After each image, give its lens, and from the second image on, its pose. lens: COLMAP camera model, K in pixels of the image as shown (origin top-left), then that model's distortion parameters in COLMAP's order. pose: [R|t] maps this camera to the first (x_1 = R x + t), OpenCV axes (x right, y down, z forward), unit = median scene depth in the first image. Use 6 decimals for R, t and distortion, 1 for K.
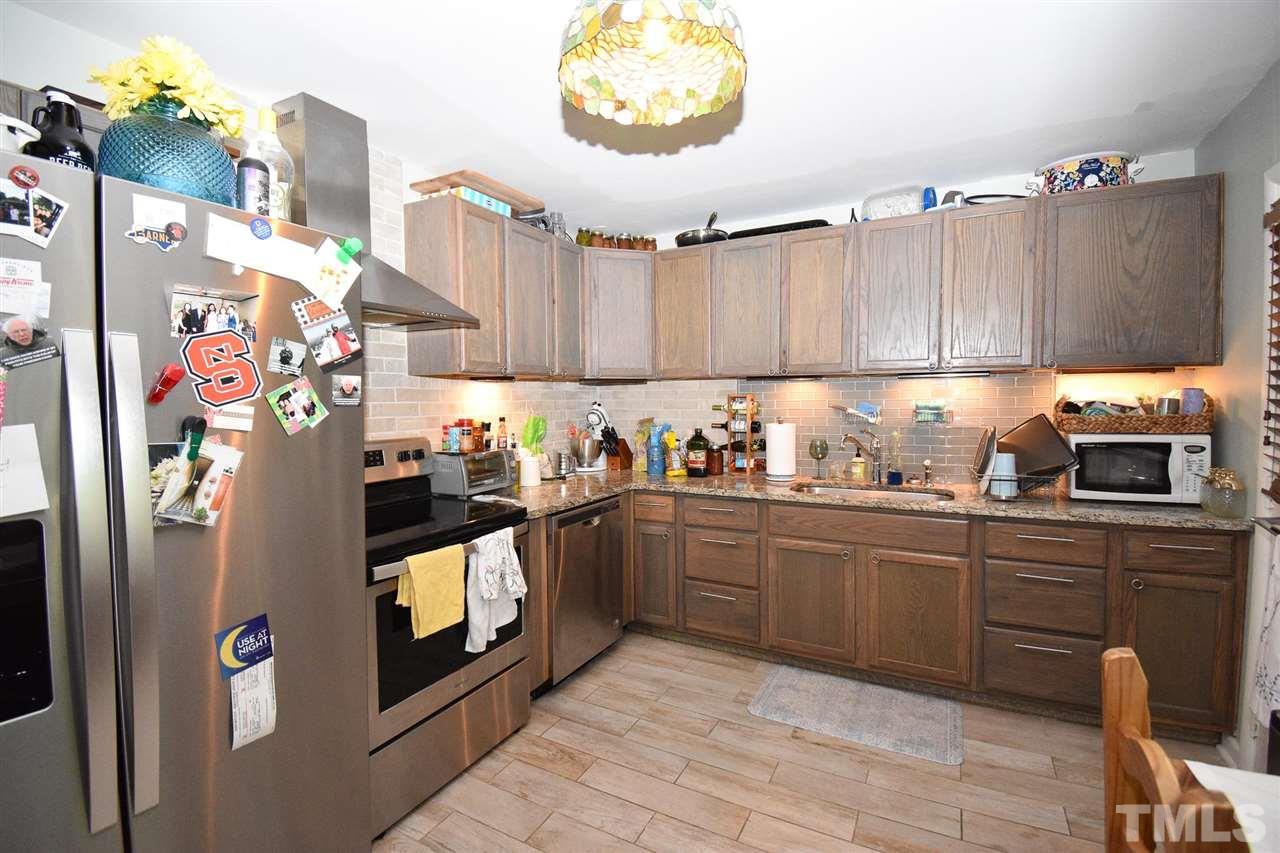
lens RADIAL K [[567.0, 0, 641.1], [0, 567.0, 420.3], [0, 0, 1]] dist [0.024351, -0.029500]
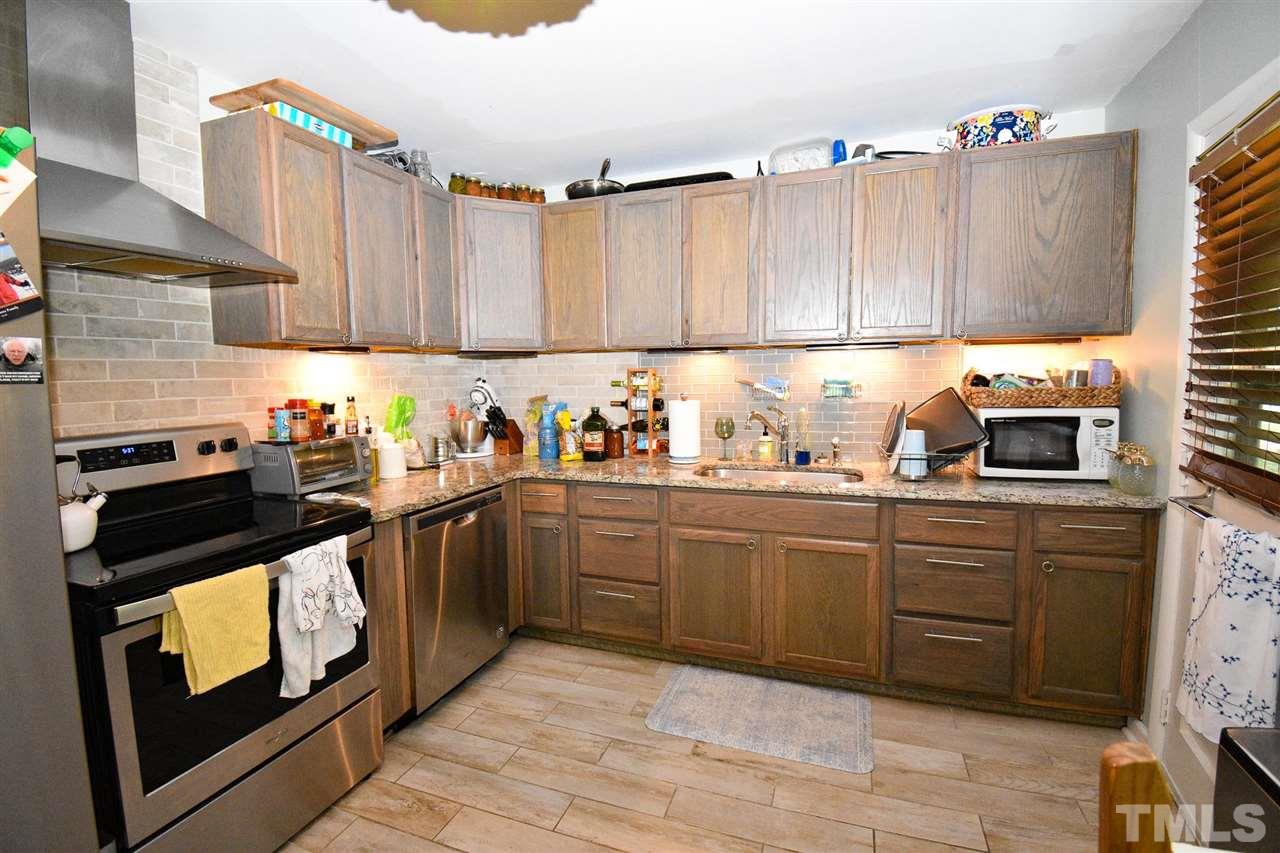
lens RADIAL K [[567.0, 0, 641.1], [0, 567.0, 420.3], [0, 0, 1]] dist [0.024351, -0.029500]
pose [[0.989811, -0.015796, 0.141507, 0.061616], [0.010094, 0.999111, 0.040927, -0.000627], [-0.142028, -0.039082, 0.989091, 0.138890]]
